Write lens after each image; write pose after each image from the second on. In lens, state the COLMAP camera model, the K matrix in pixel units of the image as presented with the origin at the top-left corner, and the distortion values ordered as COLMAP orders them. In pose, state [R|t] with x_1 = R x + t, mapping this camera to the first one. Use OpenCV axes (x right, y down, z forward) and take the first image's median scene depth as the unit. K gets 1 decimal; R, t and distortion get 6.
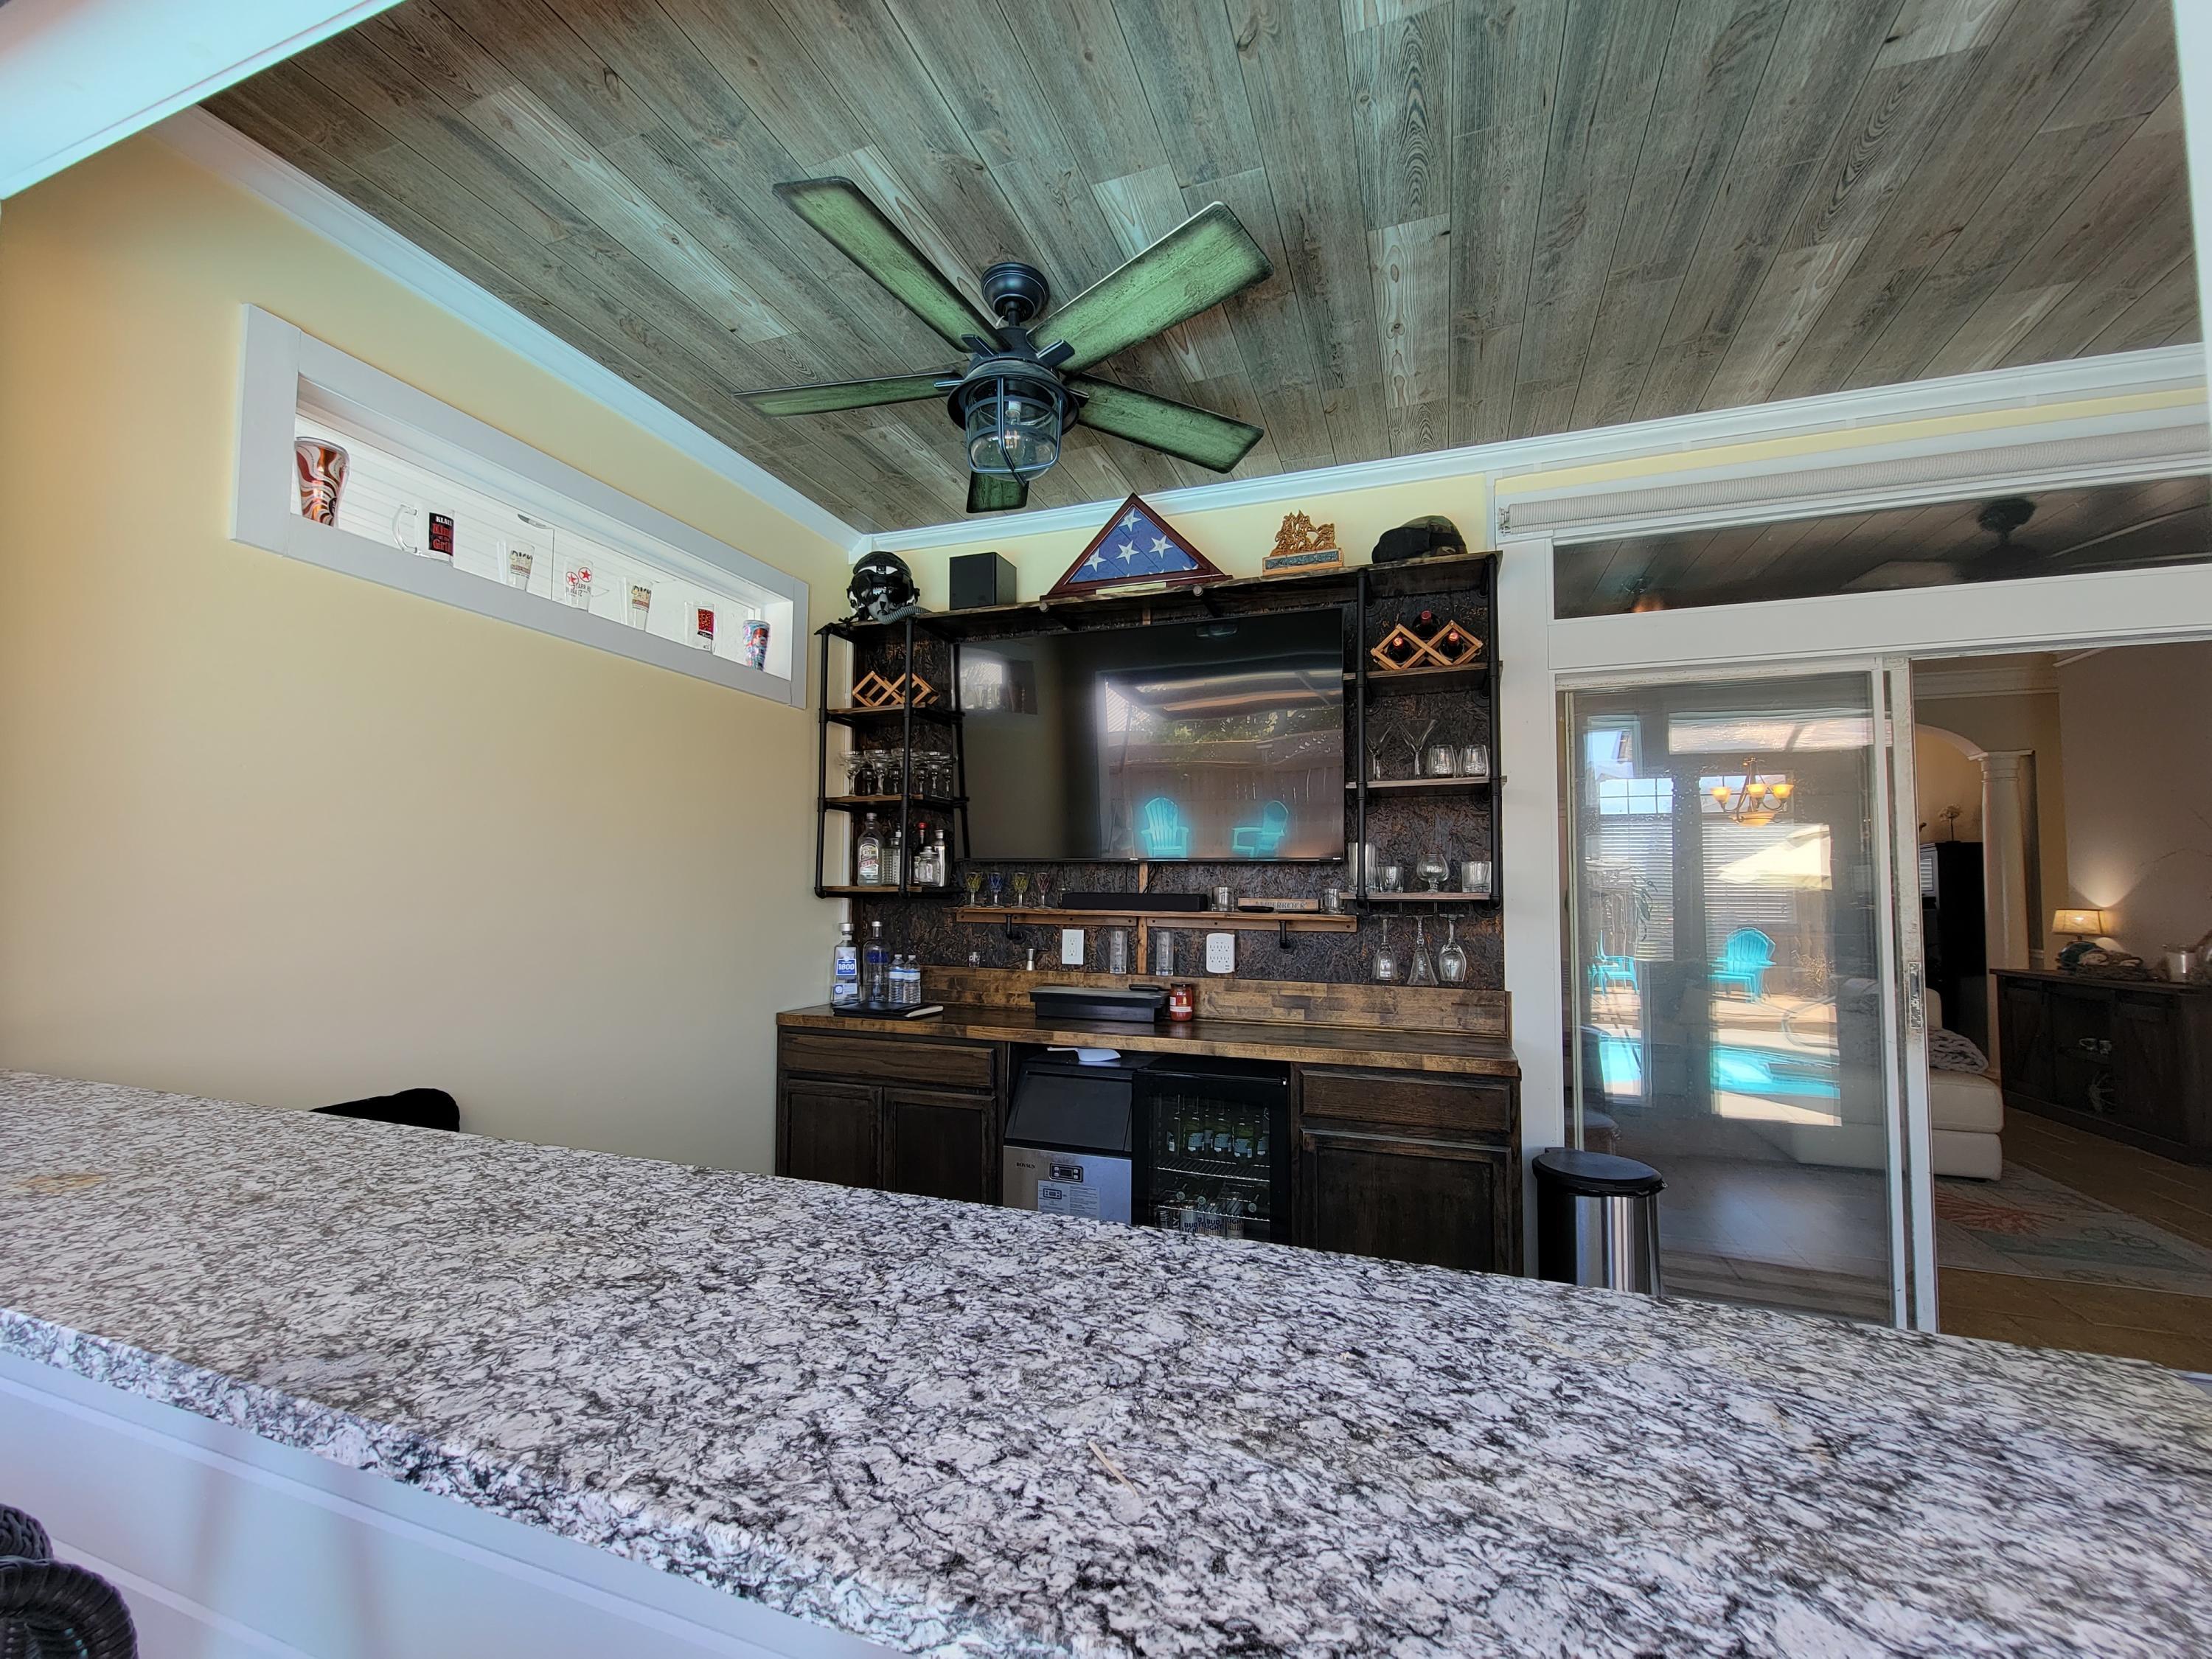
lens RADIAL K [[911.7, 0, 1109.8], [0, 911.7, 840.7], [0, 0, 1]] dist [-0.002961, -0.001454]
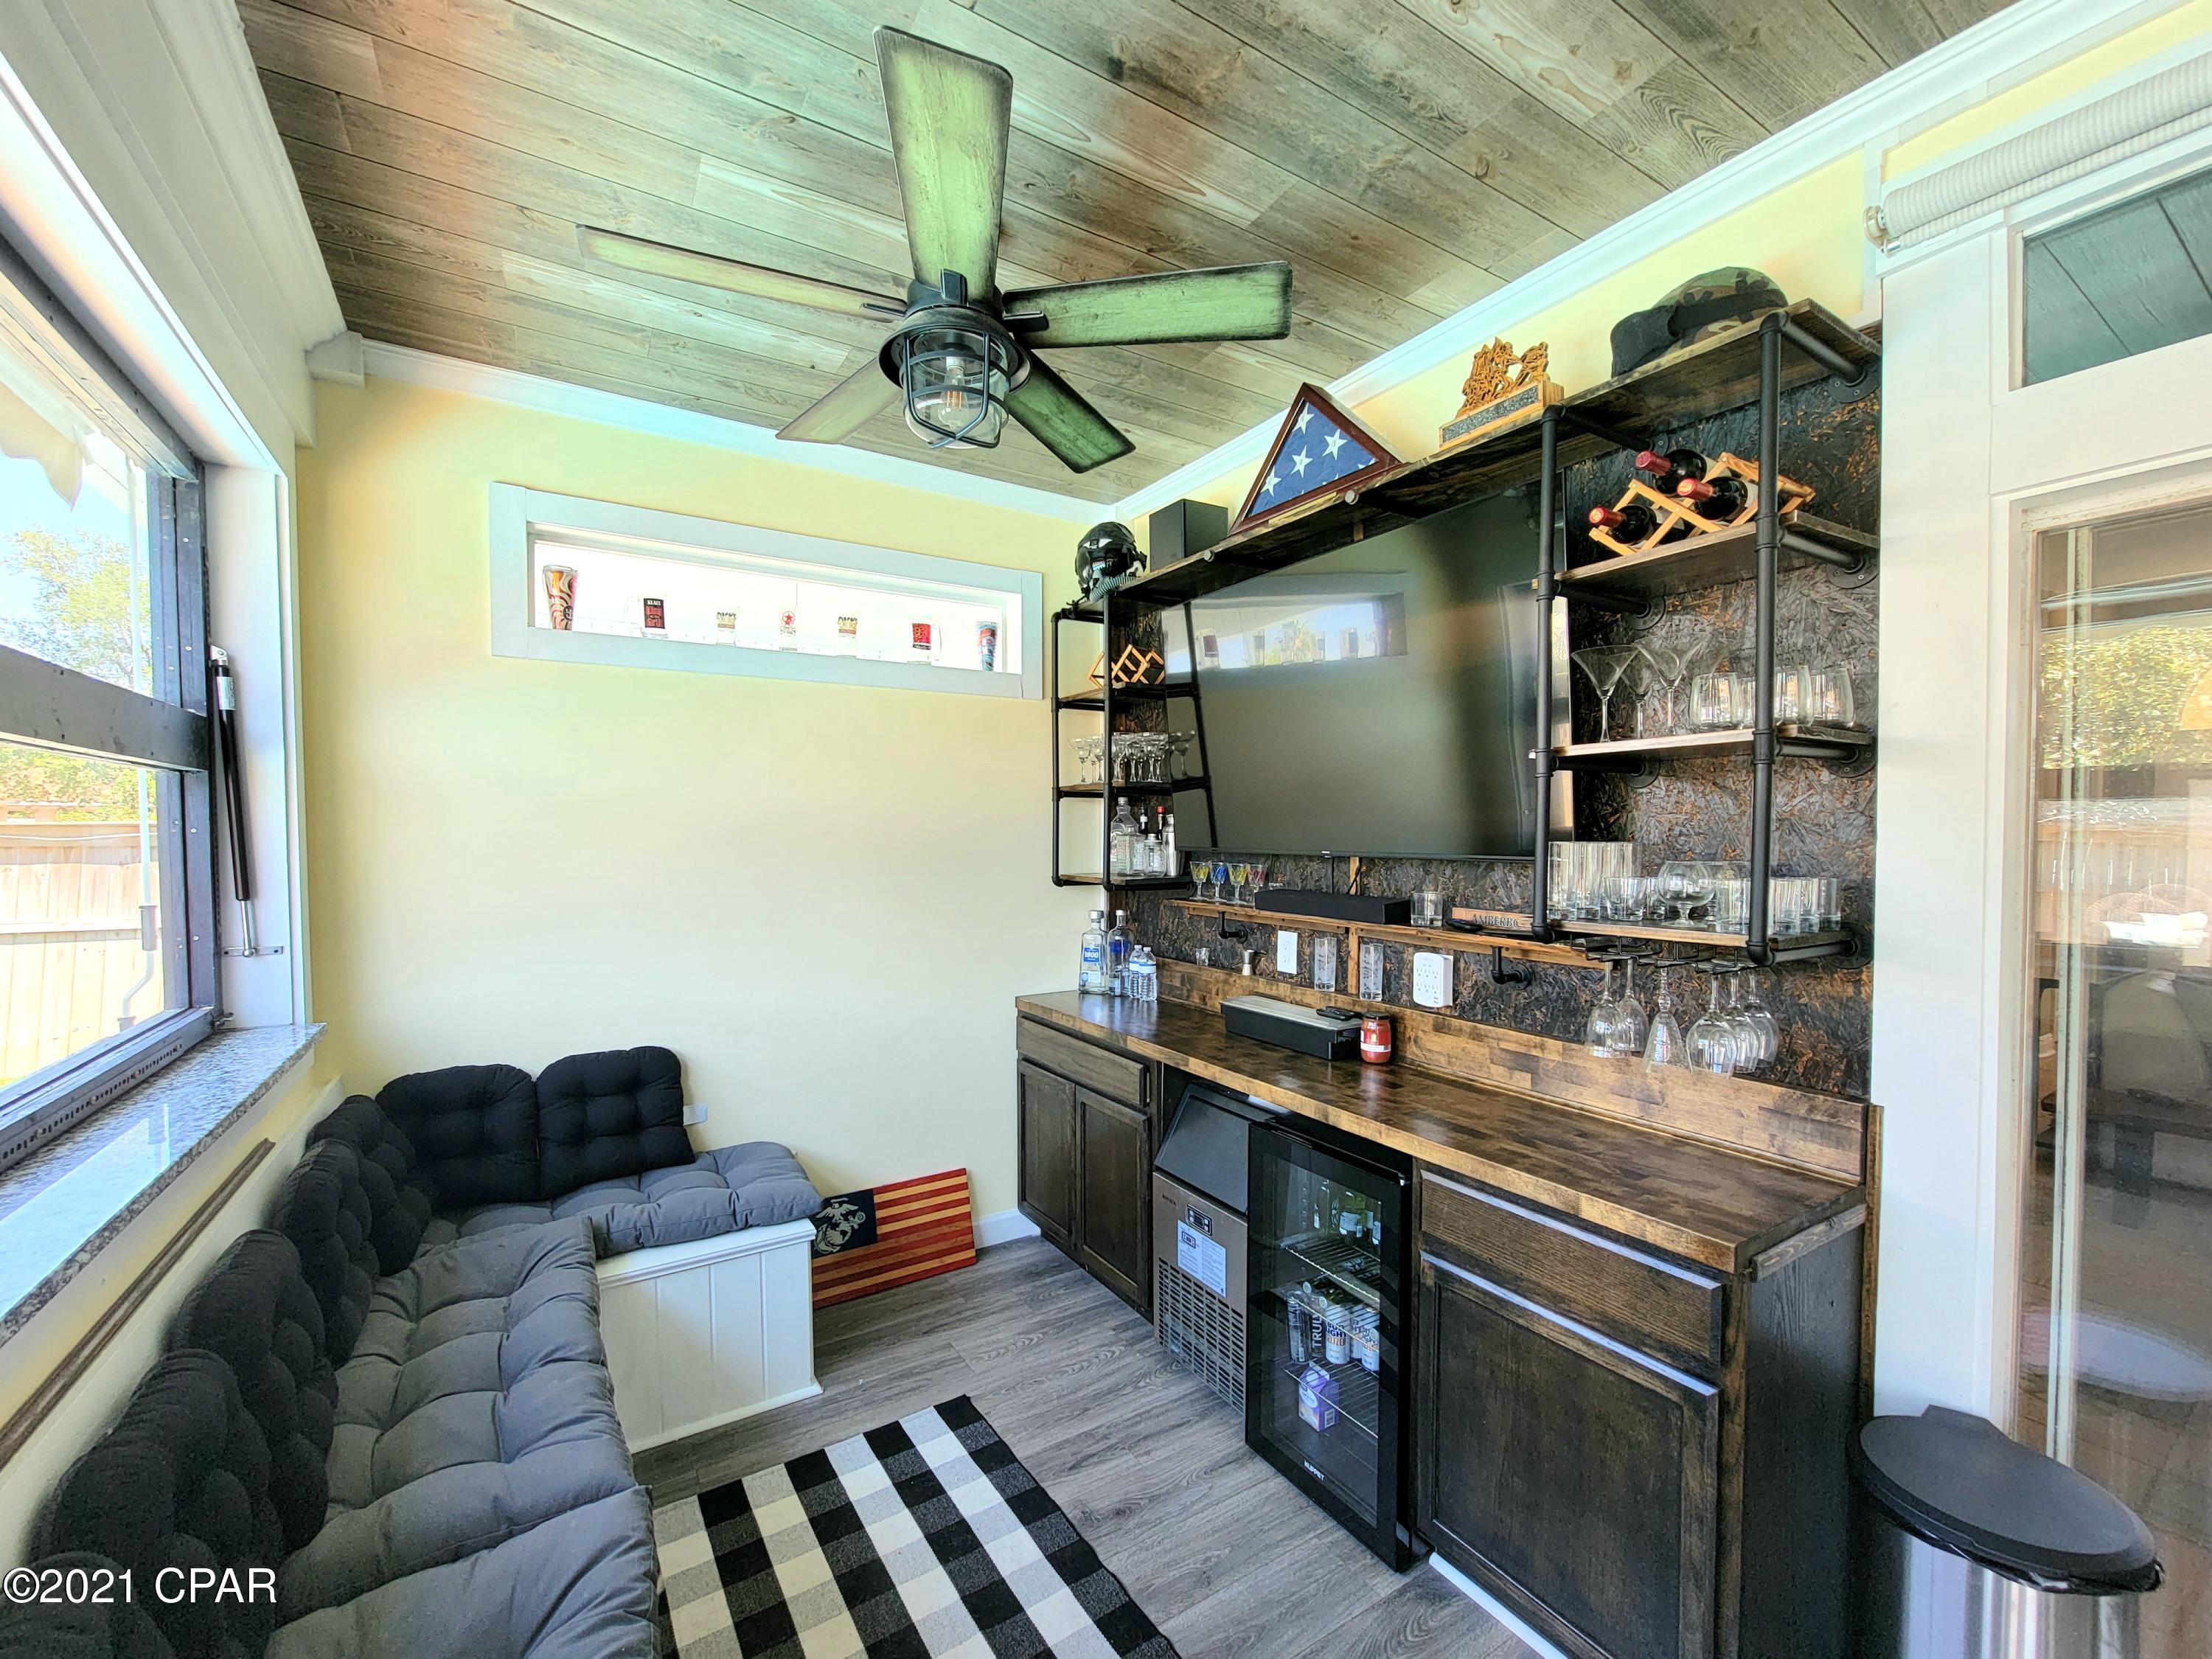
lens RADIAL K [[911.7, 0, 1093.9], [0, 911.7, 842.9], [0, 0, 1]] dist [-0.002961, -0.001454]
pose [[0.781824, -0.003364, -0.623490, 0.366063], [0.046224, 0.997546, 0.052581, -0.039349], [0.621784, -0.069929, 0.780061, 0.253591]]
